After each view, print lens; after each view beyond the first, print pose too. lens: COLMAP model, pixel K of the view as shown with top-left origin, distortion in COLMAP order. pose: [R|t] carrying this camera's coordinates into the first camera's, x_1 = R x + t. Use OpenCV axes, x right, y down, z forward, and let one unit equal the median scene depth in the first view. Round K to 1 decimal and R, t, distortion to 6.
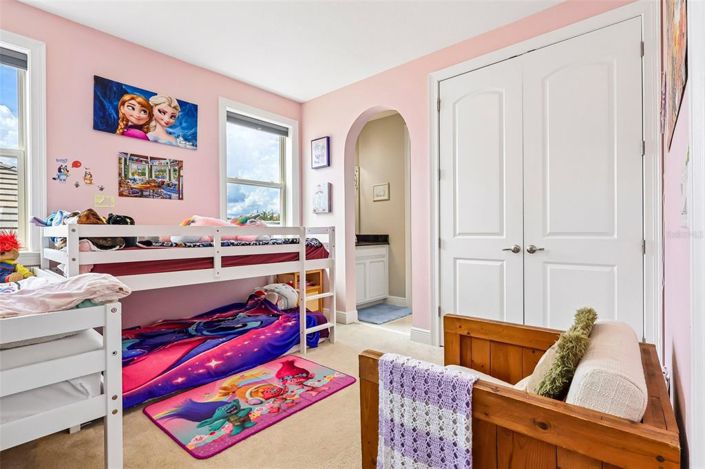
lens RADIAL K [[361.3, 0, 350.2], [0, 361.3, 231.1], [0, 0, 1]] dist [0.002686, 0.000053]
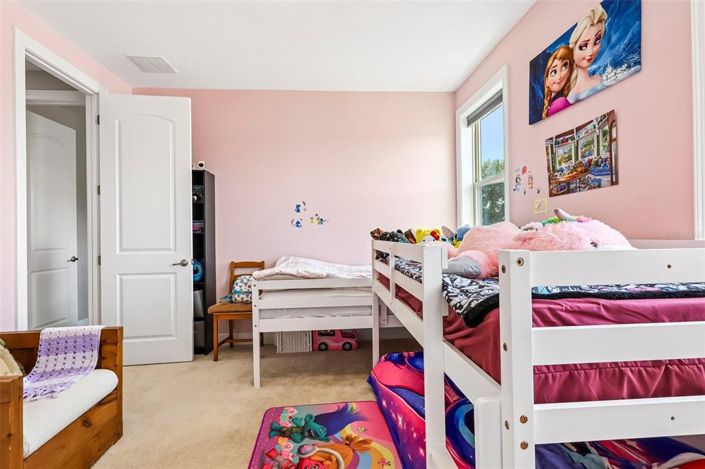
lens RADIAL K [[361.3, 0, 367.7], [0, 361.3, 233.1], [0, 0, 1]] dist [0.002686, 0.000053]
pose [[-0.695974, 0.012361, -0.717960, 0.175283], [0.019789, 0.999802, -0.001970, -0.025246], [0.717794, -0.015579, -0.696081, 1.220151]]
